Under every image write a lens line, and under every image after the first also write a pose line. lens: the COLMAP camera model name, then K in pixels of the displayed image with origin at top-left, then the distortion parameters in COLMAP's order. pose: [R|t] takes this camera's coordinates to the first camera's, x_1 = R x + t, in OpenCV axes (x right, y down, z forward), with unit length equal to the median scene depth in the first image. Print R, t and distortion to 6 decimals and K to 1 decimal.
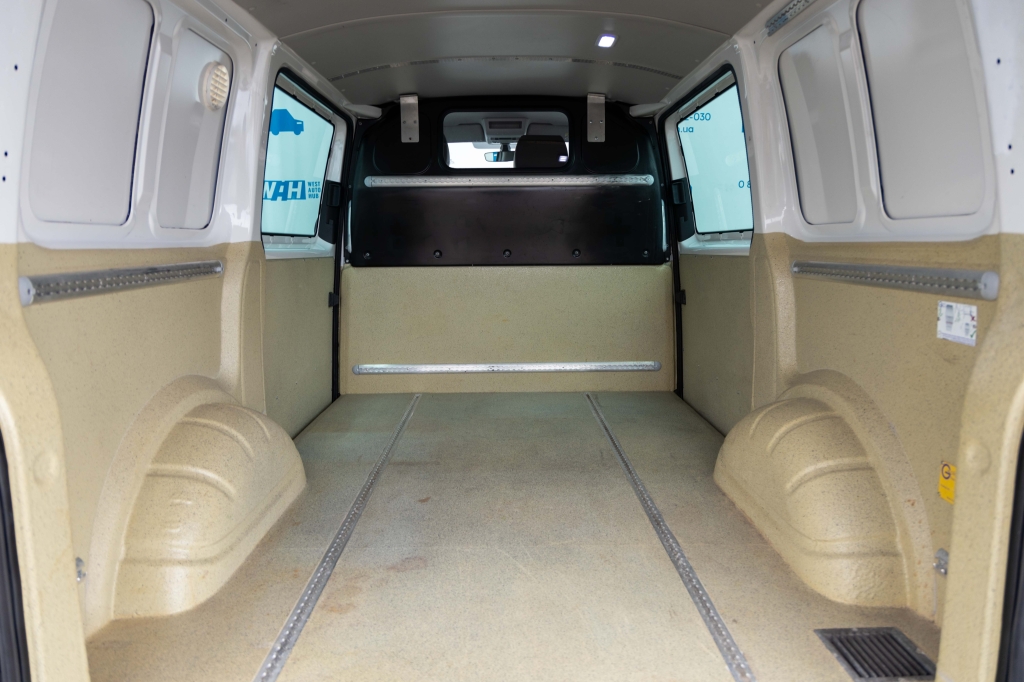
lens RADIAL K [[677.9, 0, 512.0], [0, 677.9, 341.0], [0, 0, 1]] dist [0.007103, -0.001347]
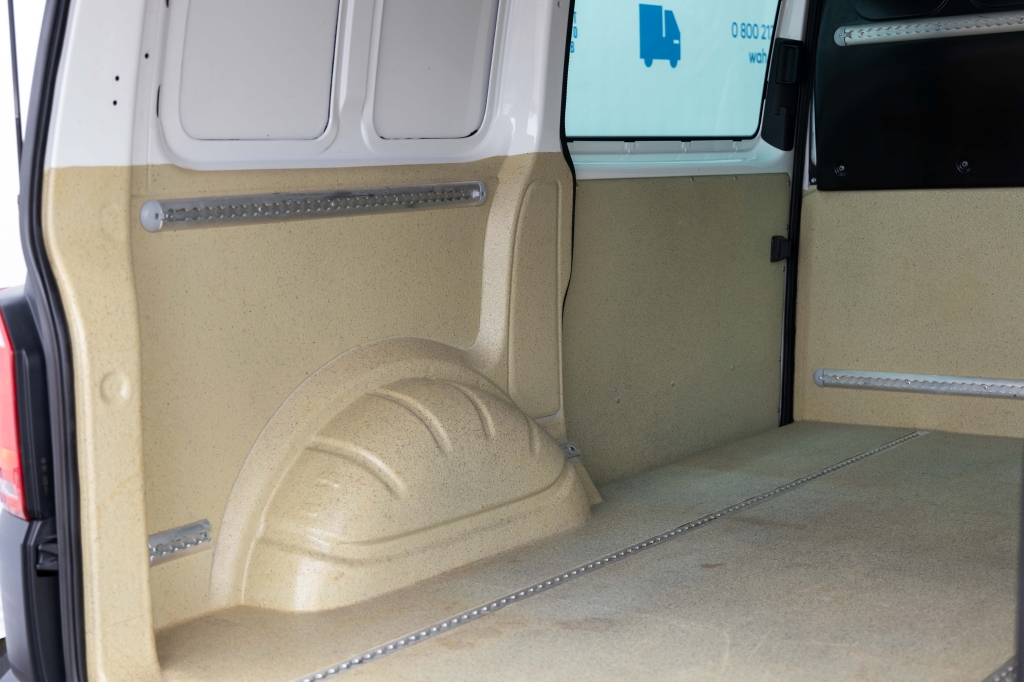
lens RADIAL K [[1498.3, 0, 512.0], [0, 1498.3, 341.0], [0, 0, 1]] dist [0.023734, -0.036803]
pose [[0.780138, 0.051435, -0.623489, 0.679800], [-0.059998, 0.998172, 0.007272, 0.038676], [0.622724, 0.031735, 0.781798, -0.218791]]
